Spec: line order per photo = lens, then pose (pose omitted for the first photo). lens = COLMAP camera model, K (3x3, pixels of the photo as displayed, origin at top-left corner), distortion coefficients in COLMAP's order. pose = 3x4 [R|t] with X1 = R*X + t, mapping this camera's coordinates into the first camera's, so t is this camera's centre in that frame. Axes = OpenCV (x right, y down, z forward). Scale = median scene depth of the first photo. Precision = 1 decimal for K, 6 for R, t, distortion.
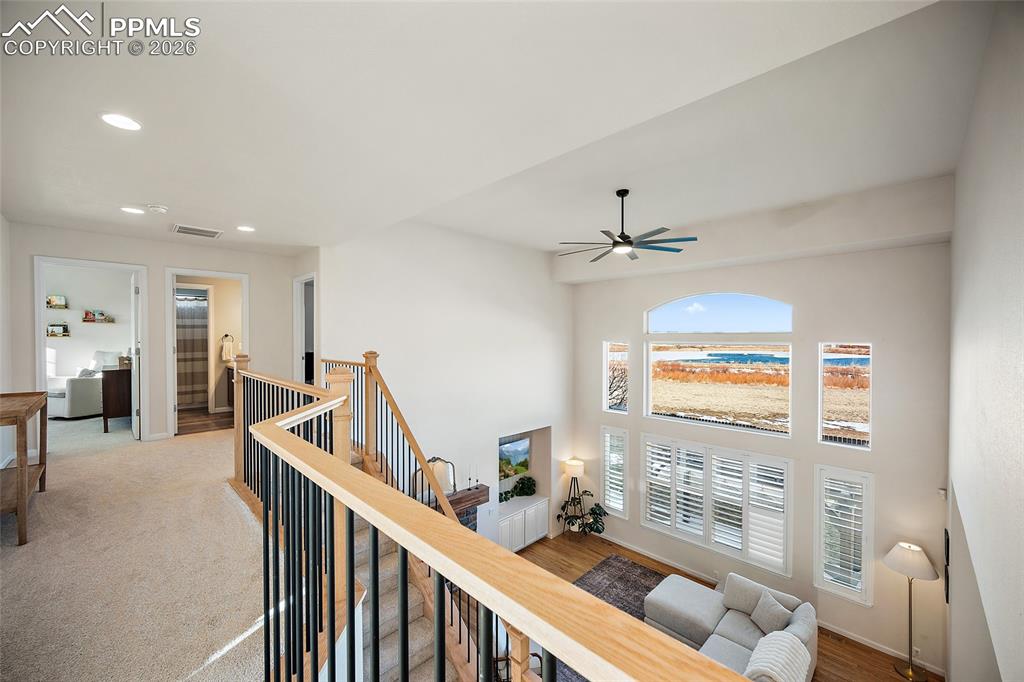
lens RADIAL K [[397.9, 0, 506.0], [0, 397.9, 345.8], [0, 0, 1]] dist [0.000654, 0.000049]
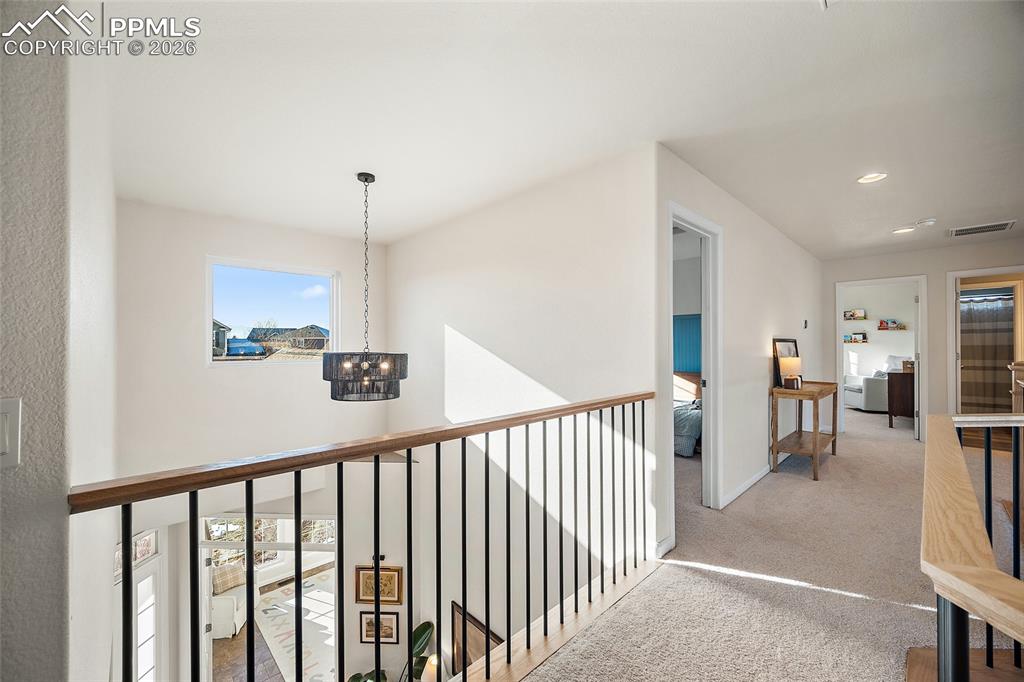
lens RADIAL K [[402.3, 0, 504.4], [0, 402.3, 339.4], [0, 0, 1]] dist [-0.001461, -0.000070]
pose [[-0.021500, -0.011836, -0.999699, 0.150529], [-0.019488, 0.999745, -0.011417, 0.002443], [0.999579, 0.019236, -0.021726, -0.068864]]
